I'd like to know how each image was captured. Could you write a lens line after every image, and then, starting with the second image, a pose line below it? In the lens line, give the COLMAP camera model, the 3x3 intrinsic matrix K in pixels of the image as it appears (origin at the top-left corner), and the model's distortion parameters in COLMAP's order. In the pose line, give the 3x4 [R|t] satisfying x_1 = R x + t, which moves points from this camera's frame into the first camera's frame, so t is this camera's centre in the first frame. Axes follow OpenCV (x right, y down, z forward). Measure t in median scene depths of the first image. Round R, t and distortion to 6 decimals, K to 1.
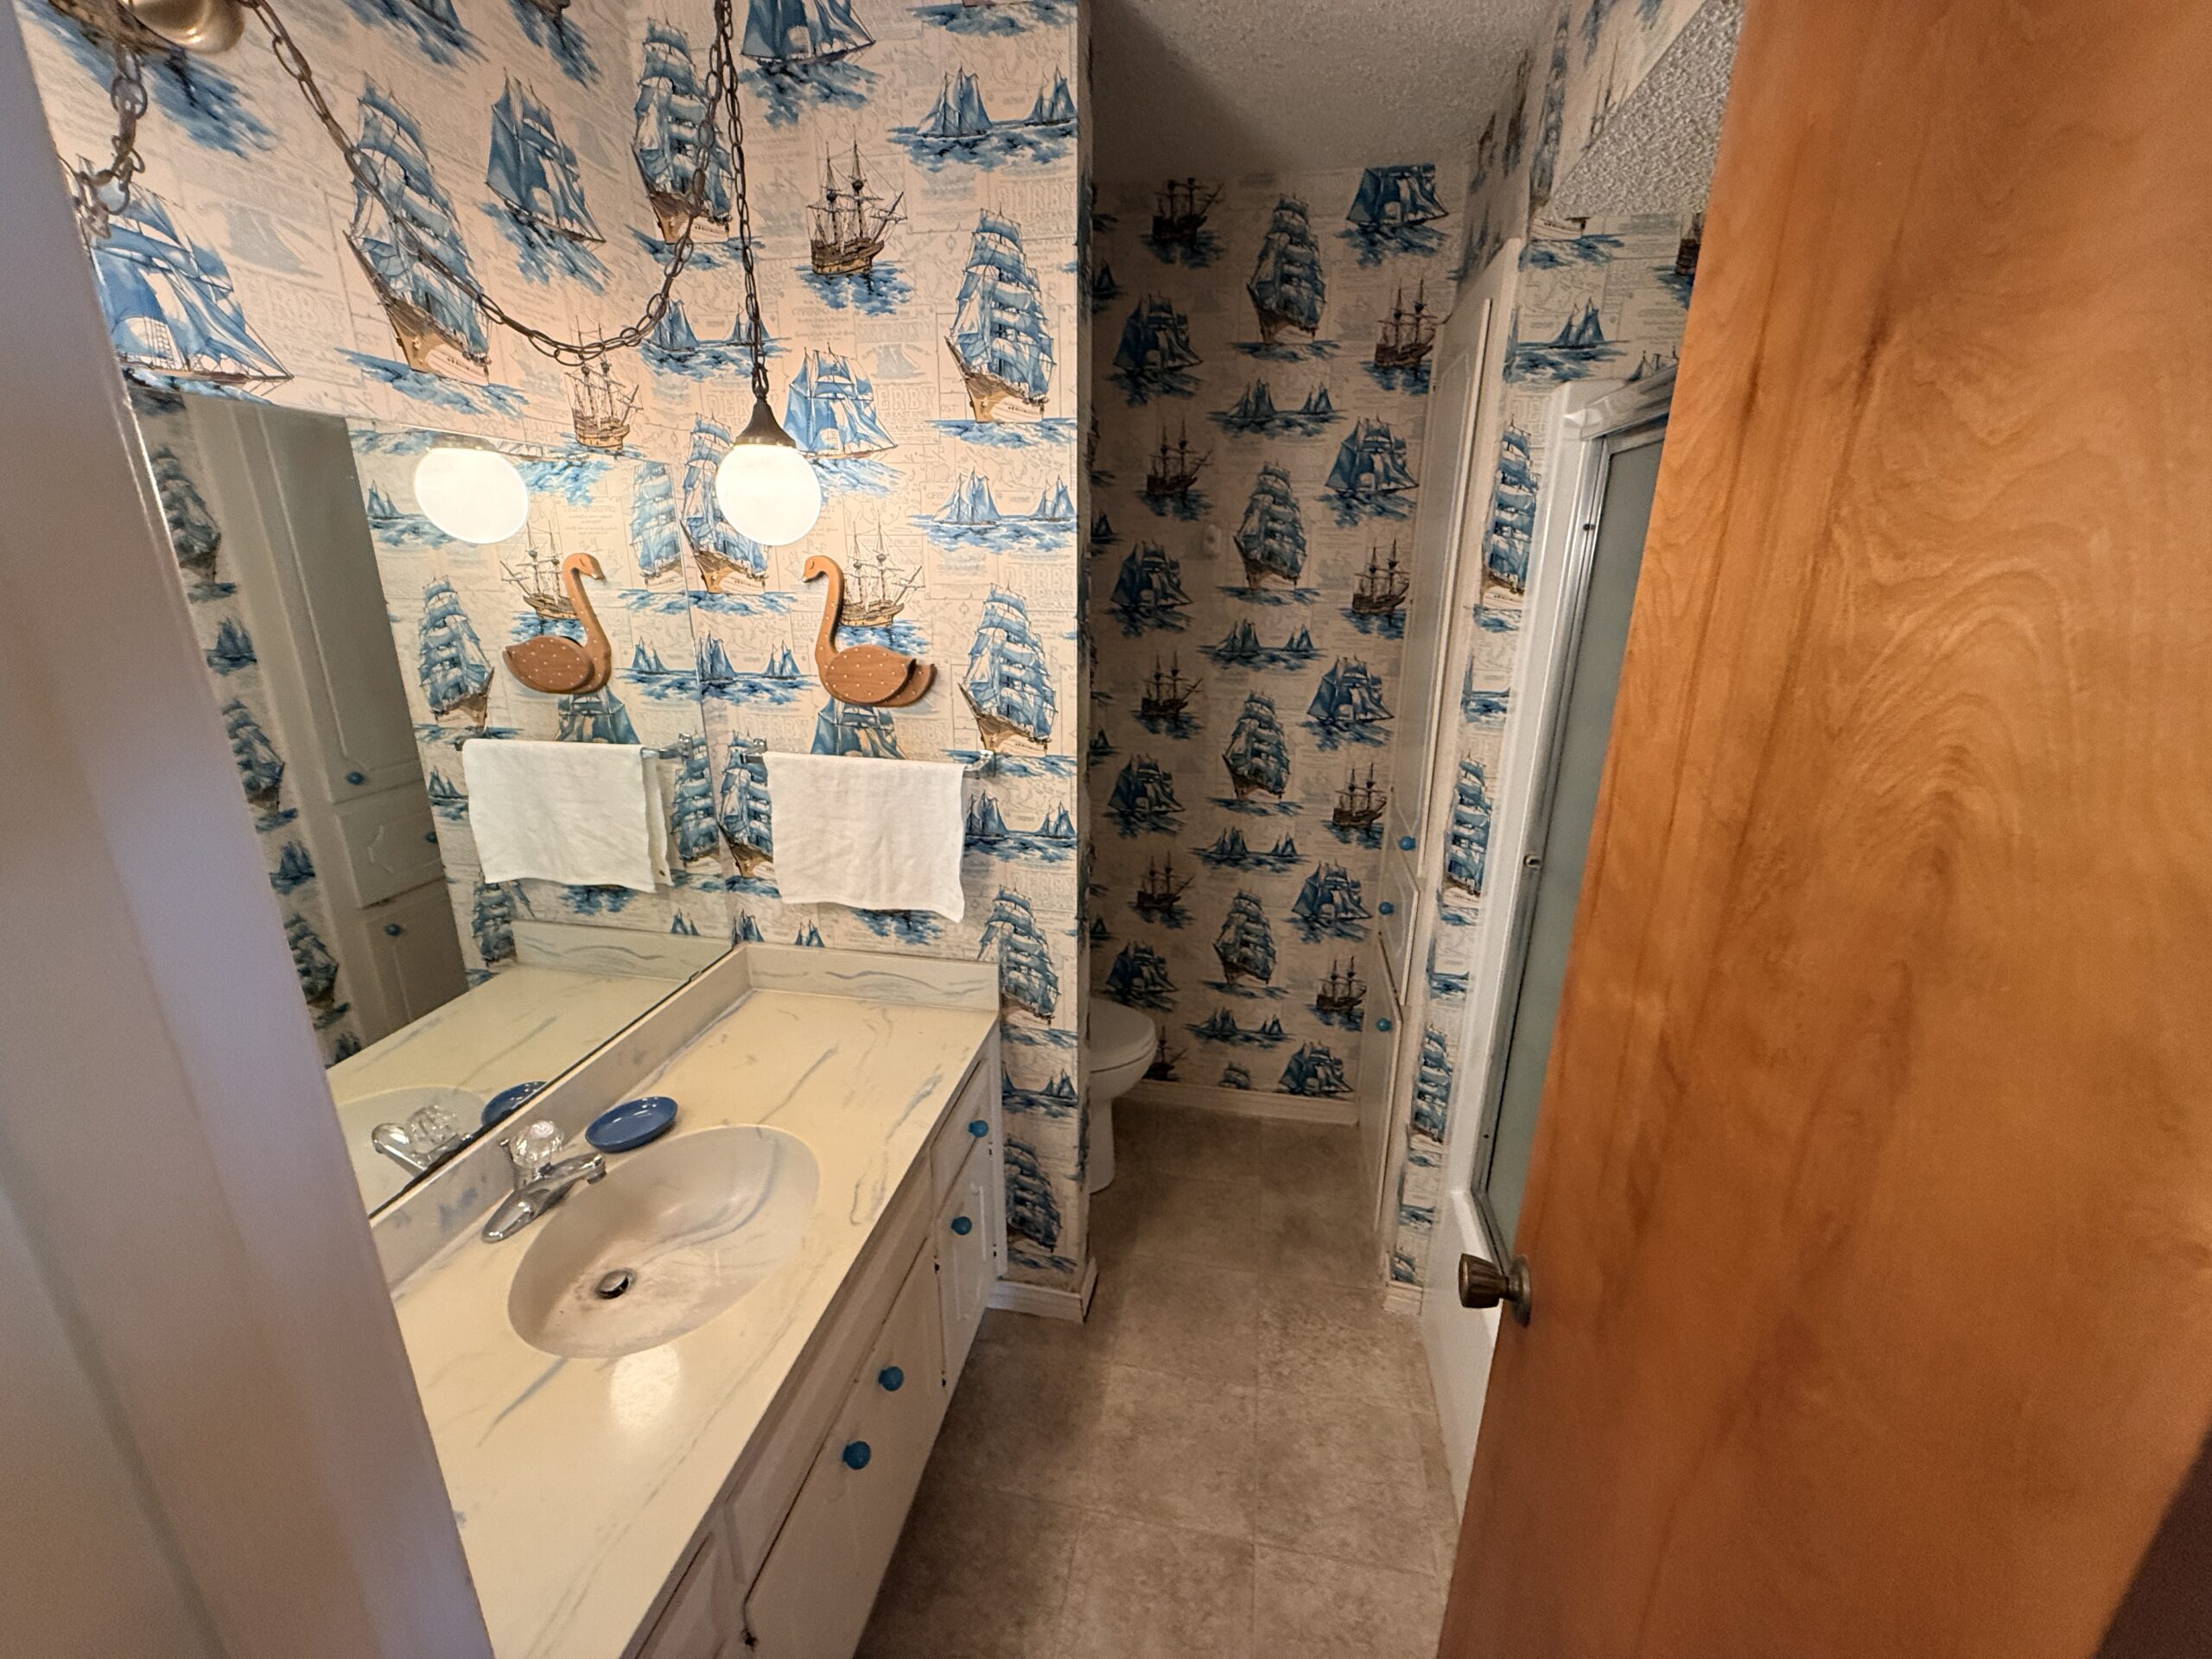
lens RADIAL K [[883.5, 0, 1104.1], [0, 883.5, 828.2], [0, 0, 1]] dist [0.002052, -0.000250]
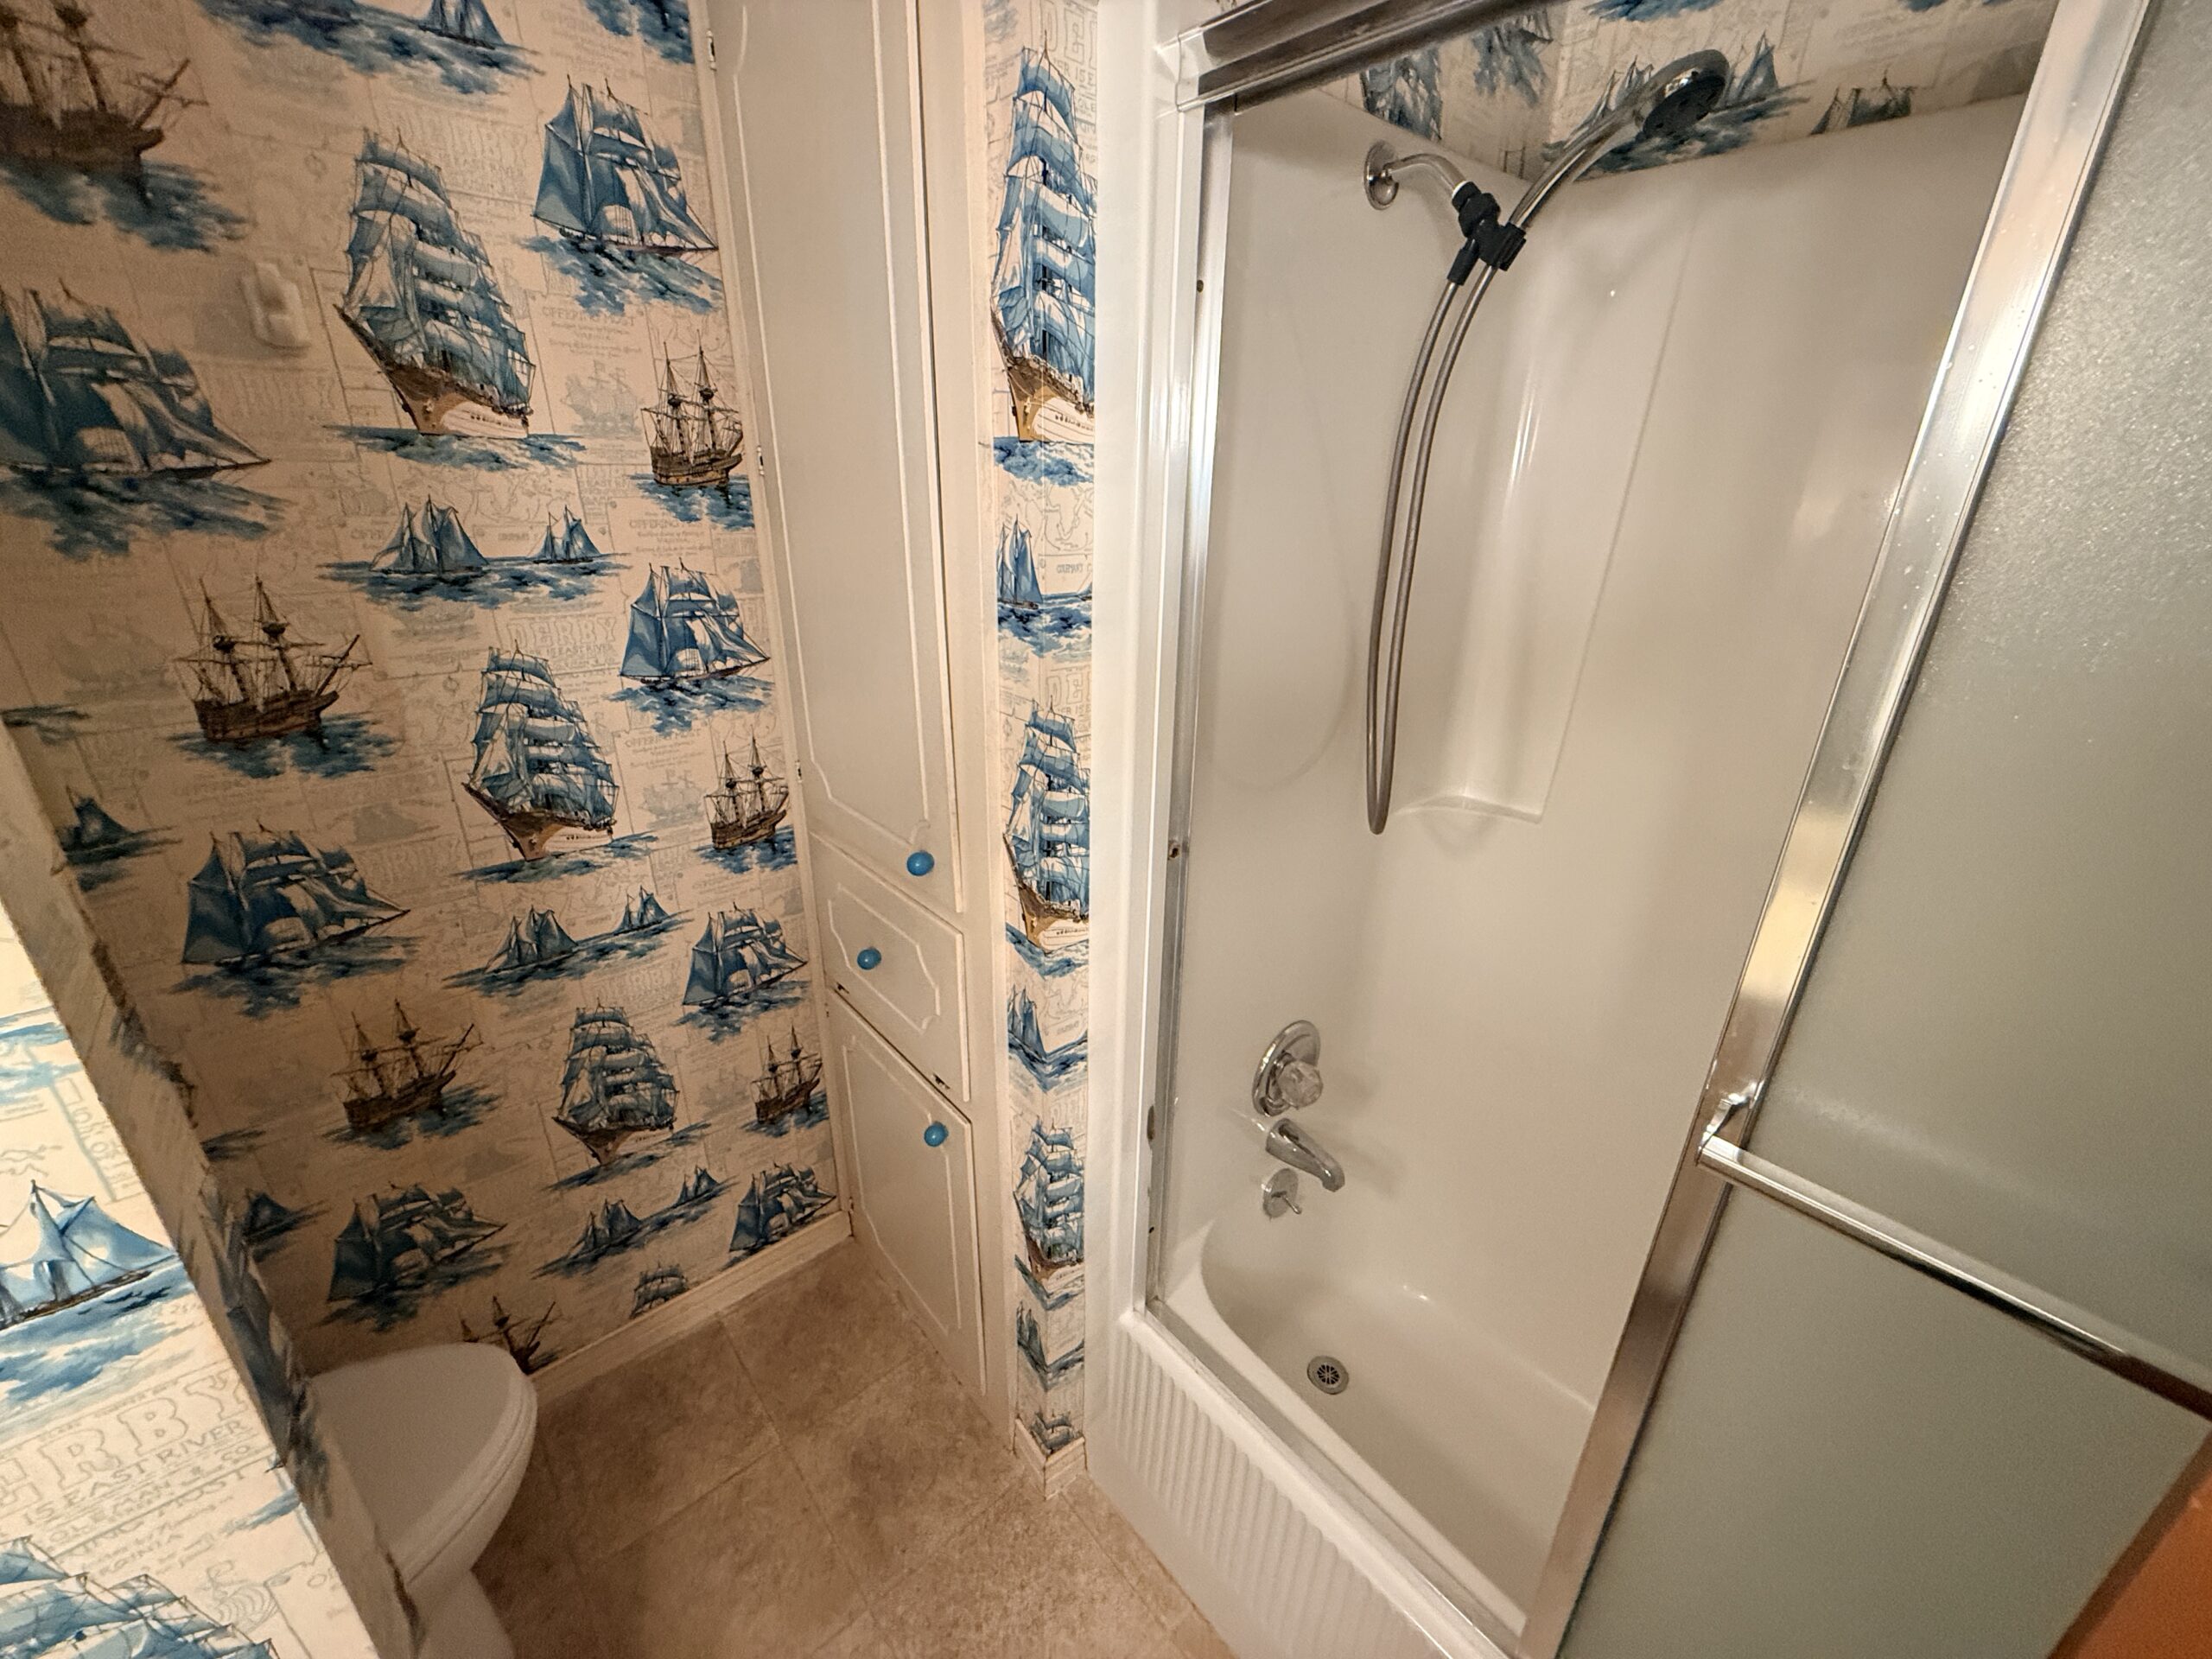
lens RADIAL K [[883.5, 0, 1104.9], [0, 883.5, 830.0], [0, 0, 1]] dist [0.002052, -0.000250]
pose [[0.626701, -0.289210, 0.723604, -0.007302], [0.221021, 0.956415, 0.190838, -0.074717], [-0.747259, 0.040334, 0.663308, 0.405638]]
